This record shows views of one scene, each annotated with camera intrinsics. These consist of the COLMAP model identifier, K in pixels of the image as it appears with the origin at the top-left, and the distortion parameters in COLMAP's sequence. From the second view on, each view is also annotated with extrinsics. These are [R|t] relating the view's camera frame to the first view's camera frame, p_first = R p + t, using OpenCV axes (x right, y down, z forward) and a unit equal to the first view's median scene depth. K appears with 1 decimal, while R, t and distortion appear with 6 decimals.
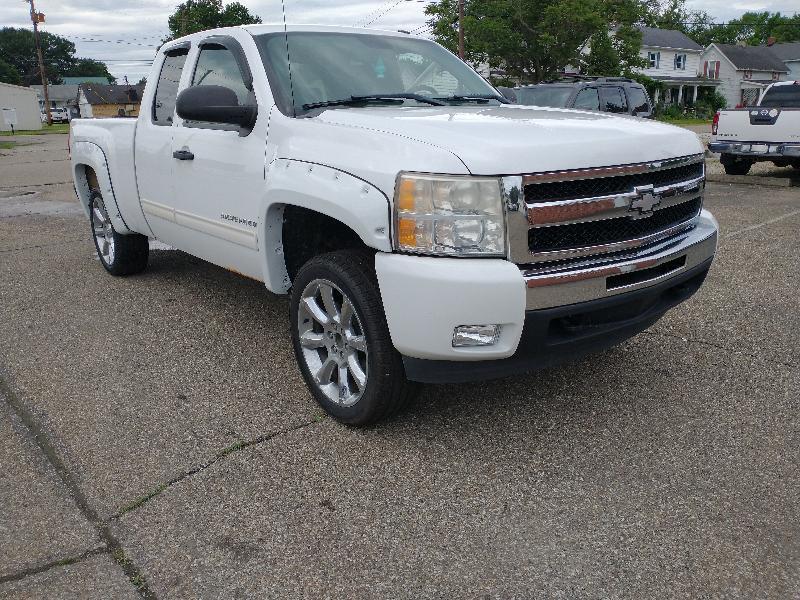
lens RADIAL K [[651.7, 0, 400.0], [0, 651.7, 300.0], [0, 0, 1]] dist [0.012700, -0.022101]
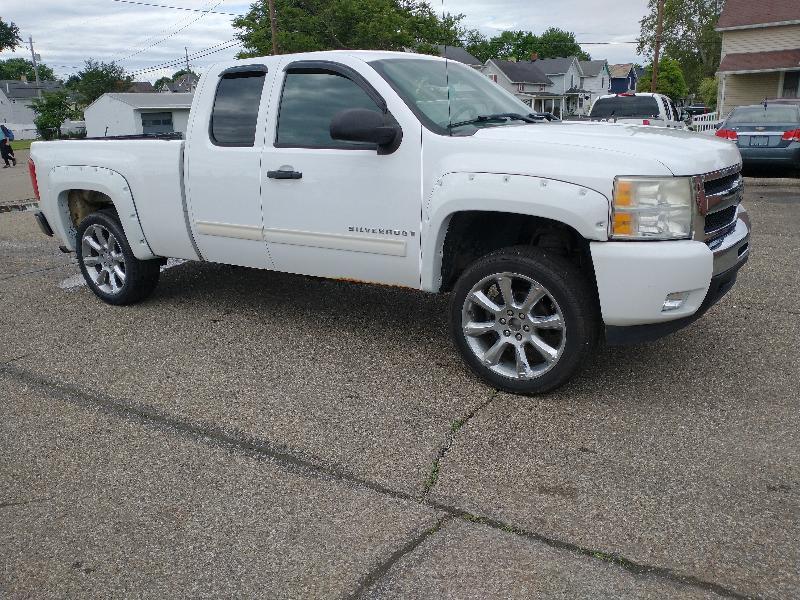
lens RADIAL K [[651.7, 0, 400.0], [0, 651.7, 300.0], [0, 0, 1]] dist [0.012700, -0.022101]
pose [[0.948097, -0.102228, 0.301101, -0.605266], [0.107166, 0.994241, 0.000118, -0.003203], [-0.299379, 0.032156, 0.953592, -0.051921]]
